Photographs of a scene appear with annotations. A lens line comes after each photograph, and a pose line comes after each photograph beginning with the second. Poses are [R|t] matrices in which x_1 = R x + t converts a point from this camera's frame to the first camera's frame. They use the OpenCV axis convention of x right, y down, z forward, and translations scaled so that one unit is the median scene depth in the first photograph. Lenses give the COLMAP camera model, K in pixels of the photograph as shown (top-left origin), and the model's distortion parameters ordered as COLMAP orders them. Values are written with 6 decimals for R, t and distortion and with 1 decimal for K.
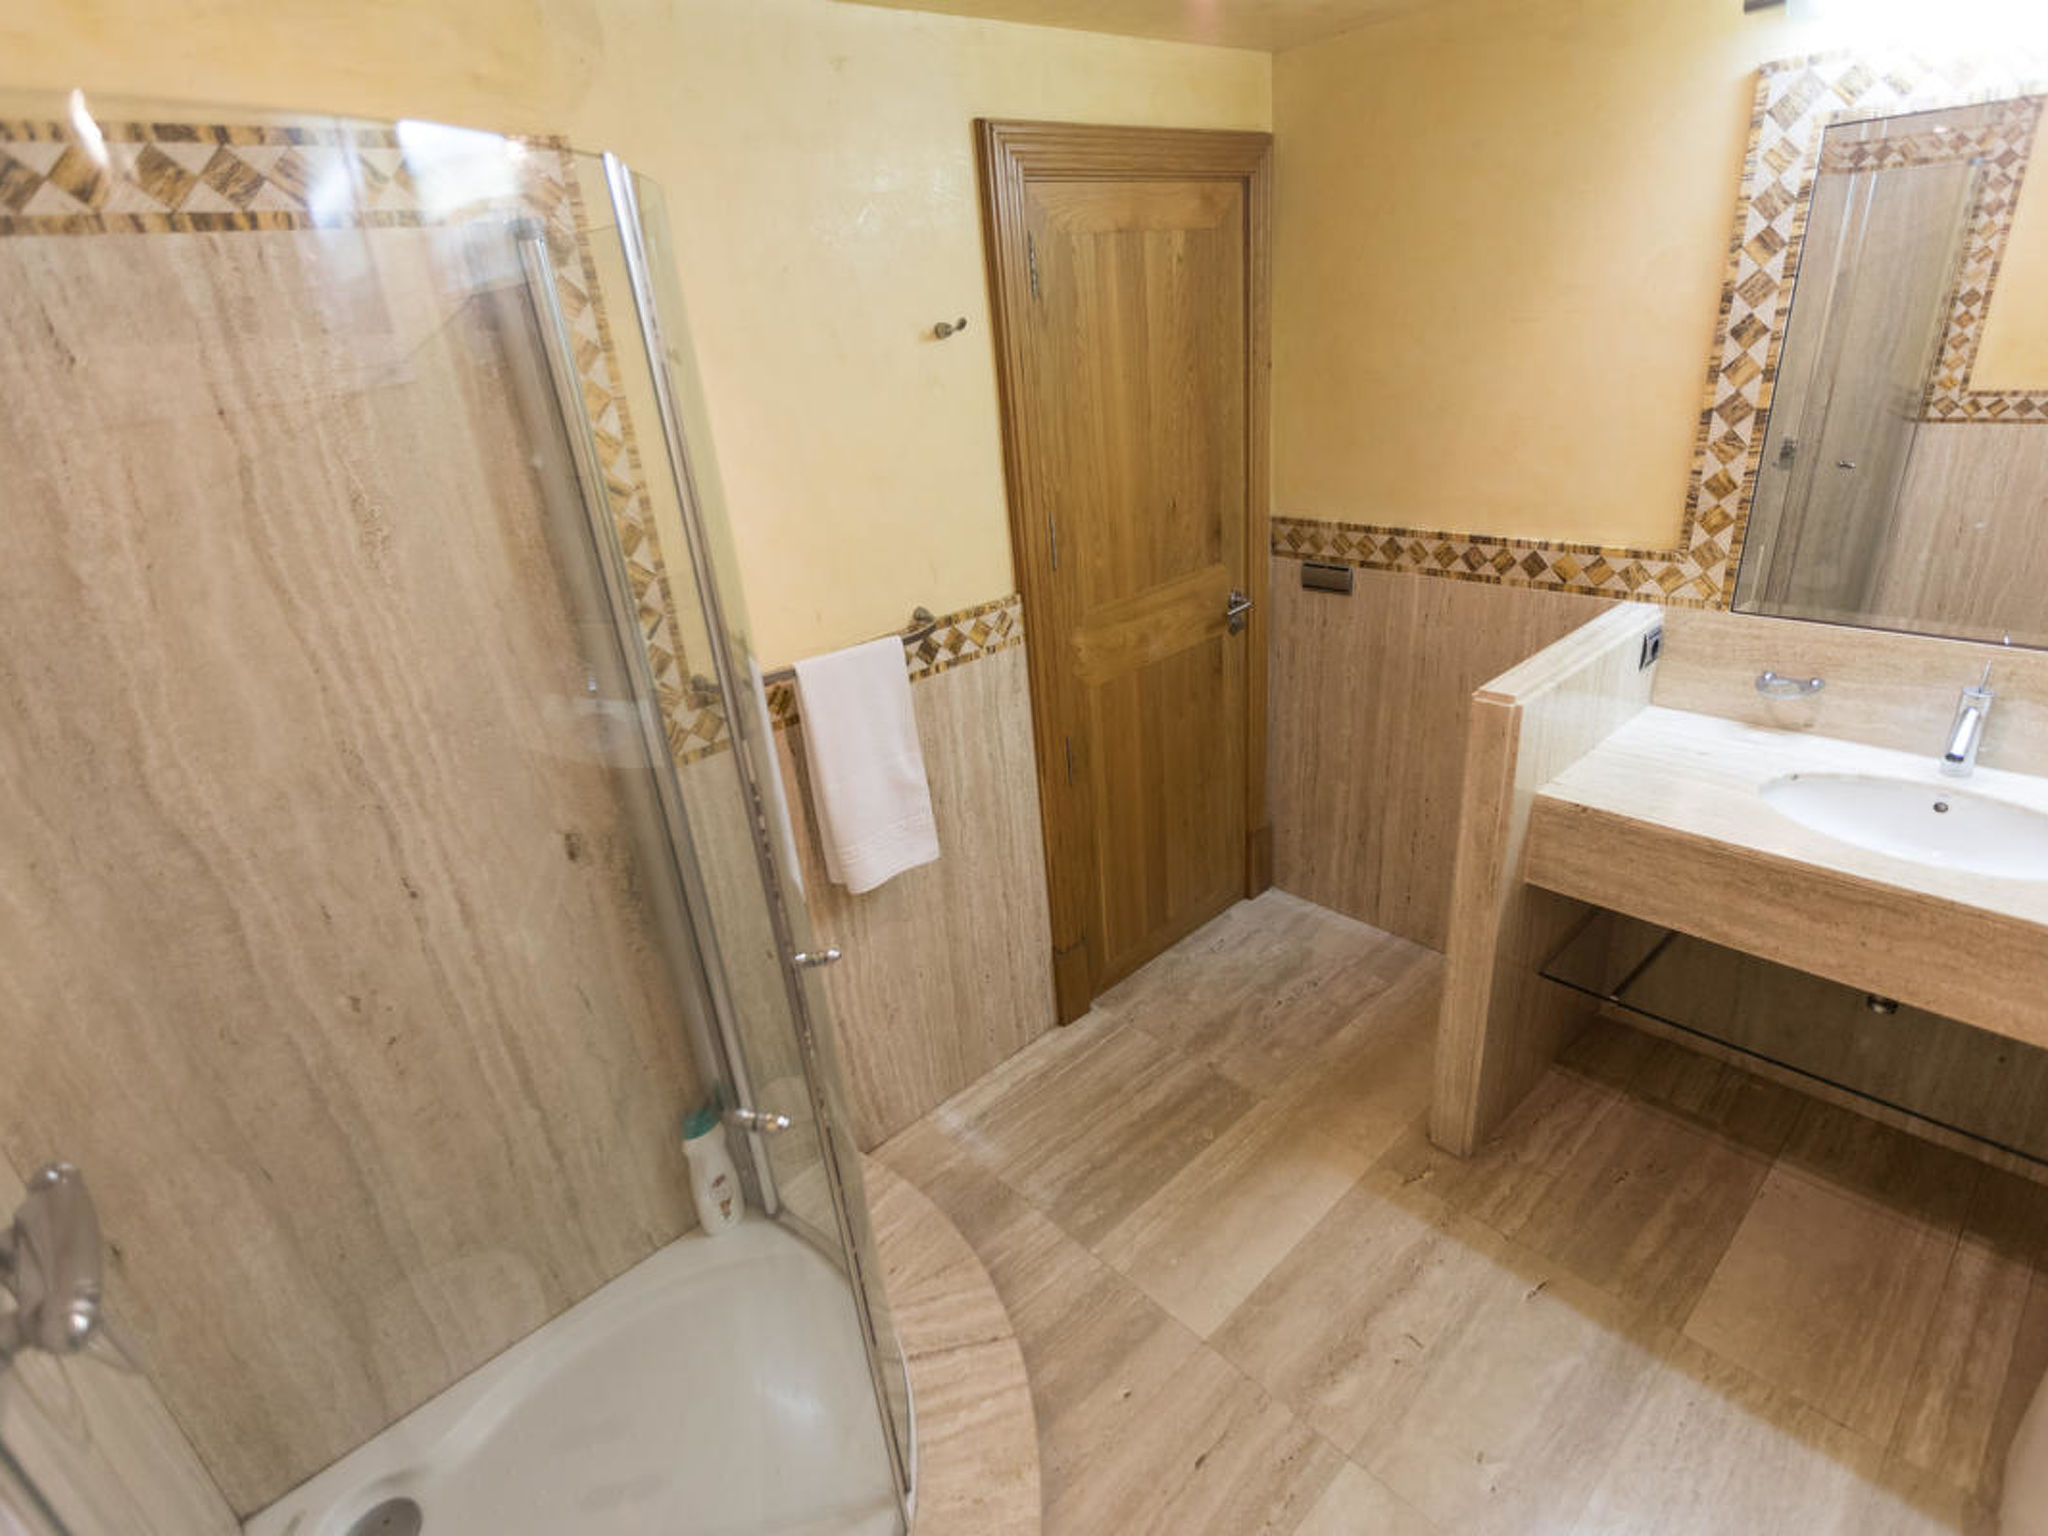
lens RADIAL K [[1032.8, 0, 1024.0], [0, 1032.8, 768.0], [0, 0, 1]] dist [-0.000821, -0.000227]
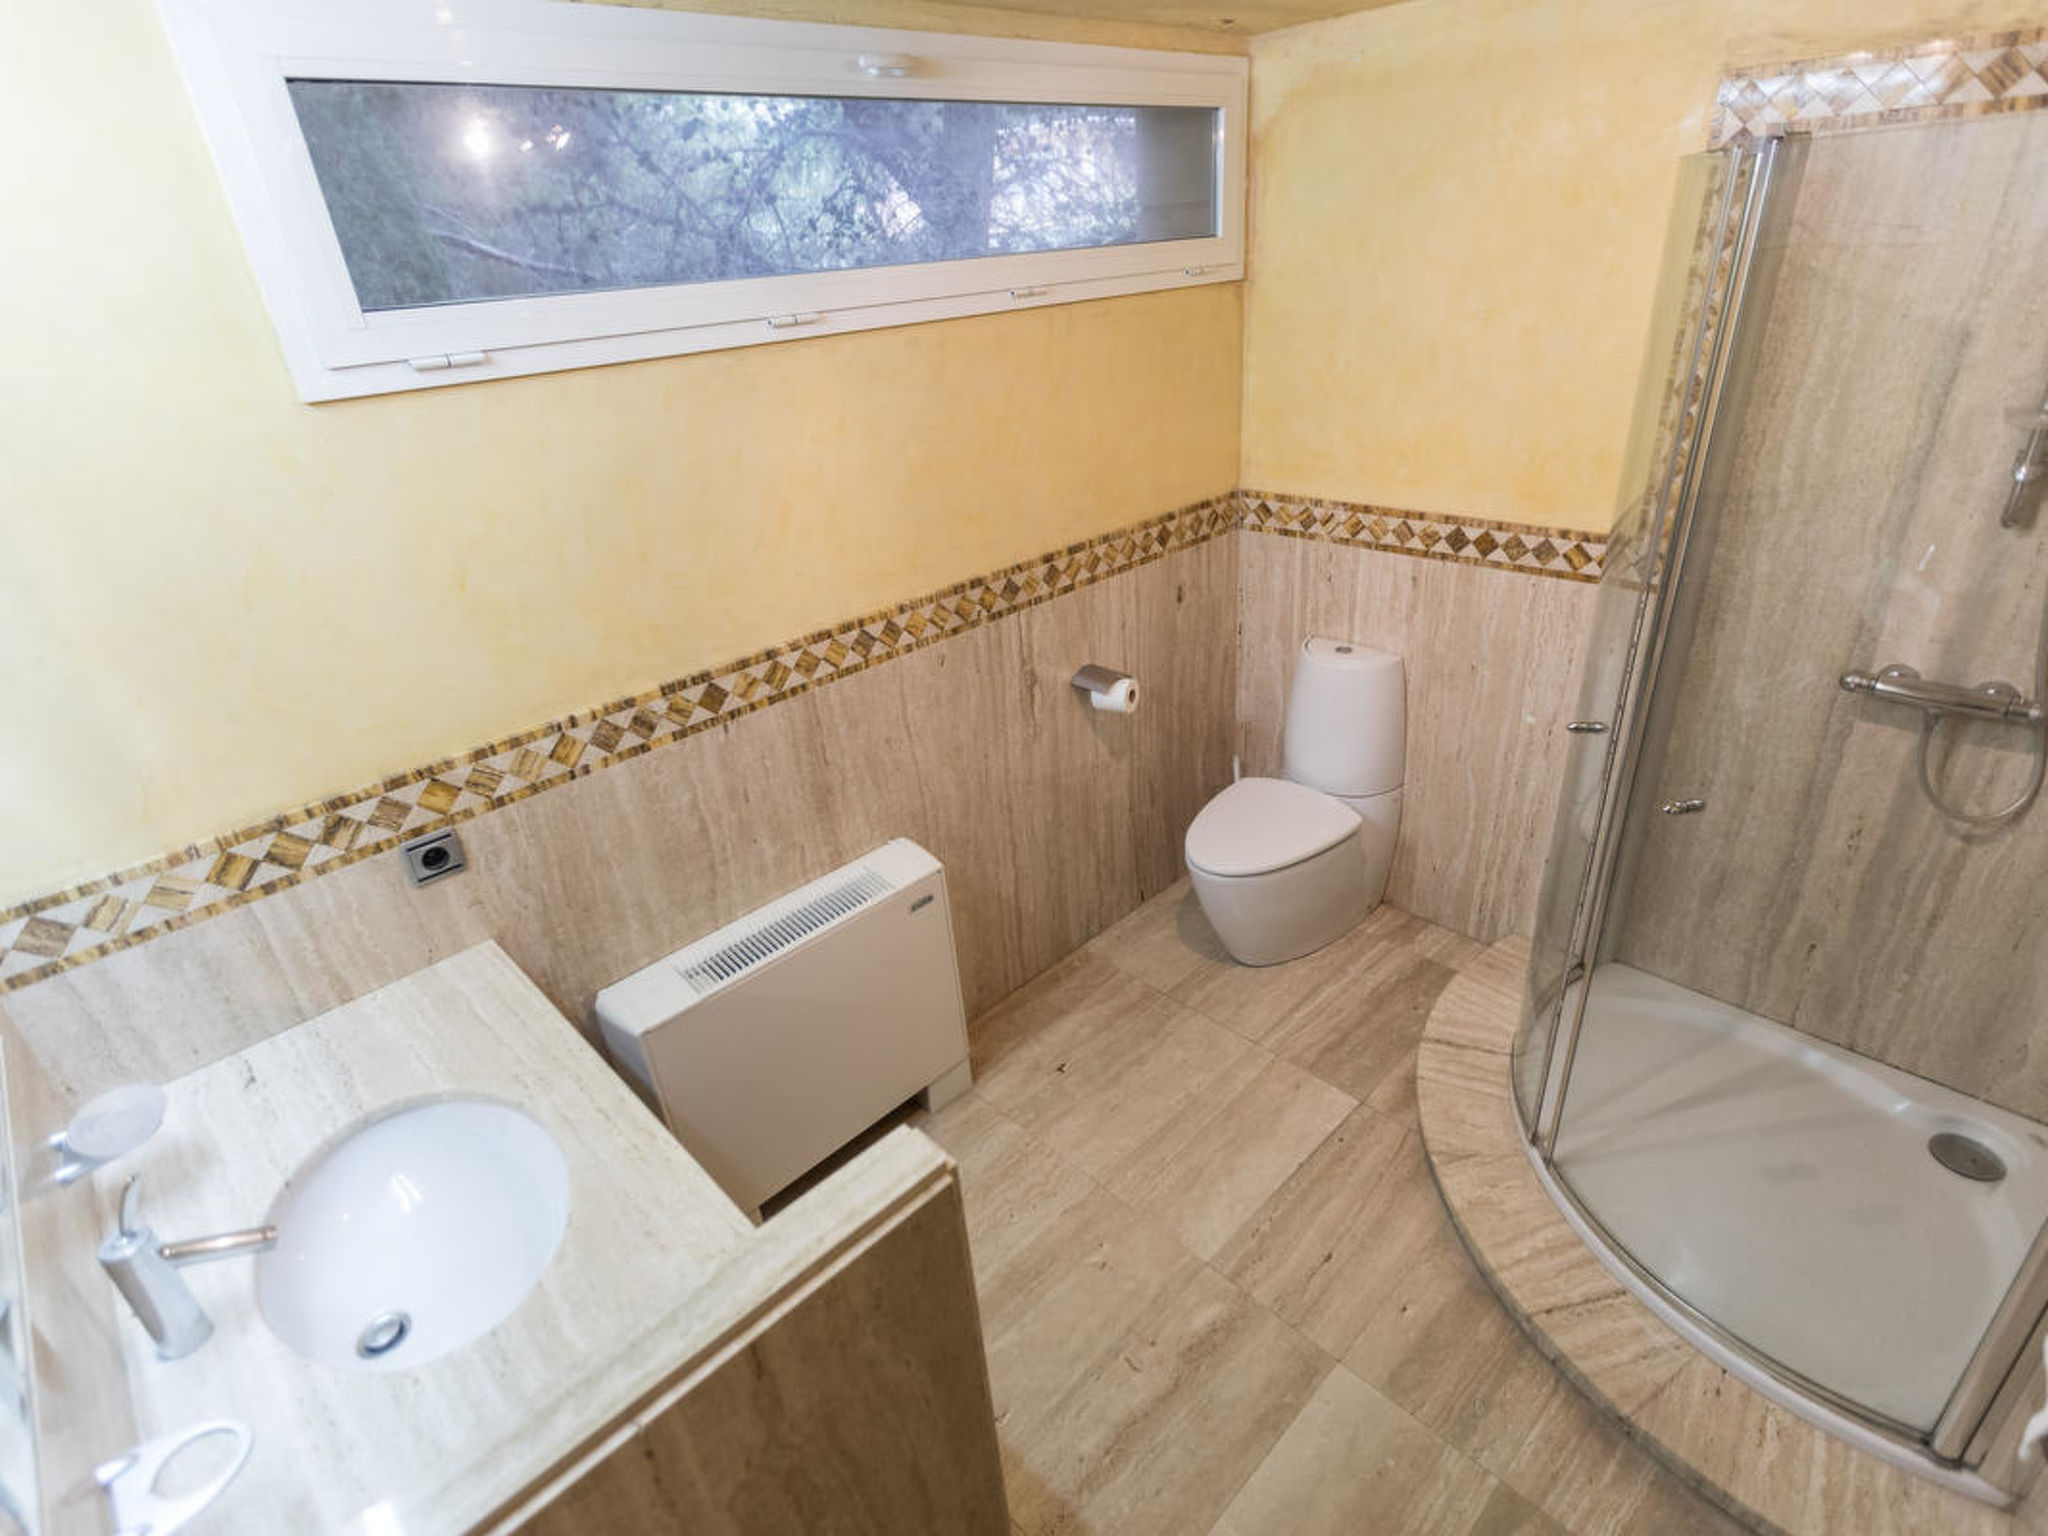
lens RADIAL K [[1032.8, 0, 1024.0], [0, 1032.8, 768.0], [0, 0, 1]] dist [-0.000821, -0.000227]
pose [[-0.987166, 0.150813, 0.052518, 0.335140], [0.135440, 0.616422, 0.775681, -0.603882], [0.084610, 0.772839, -0.628937, 1.157908]]
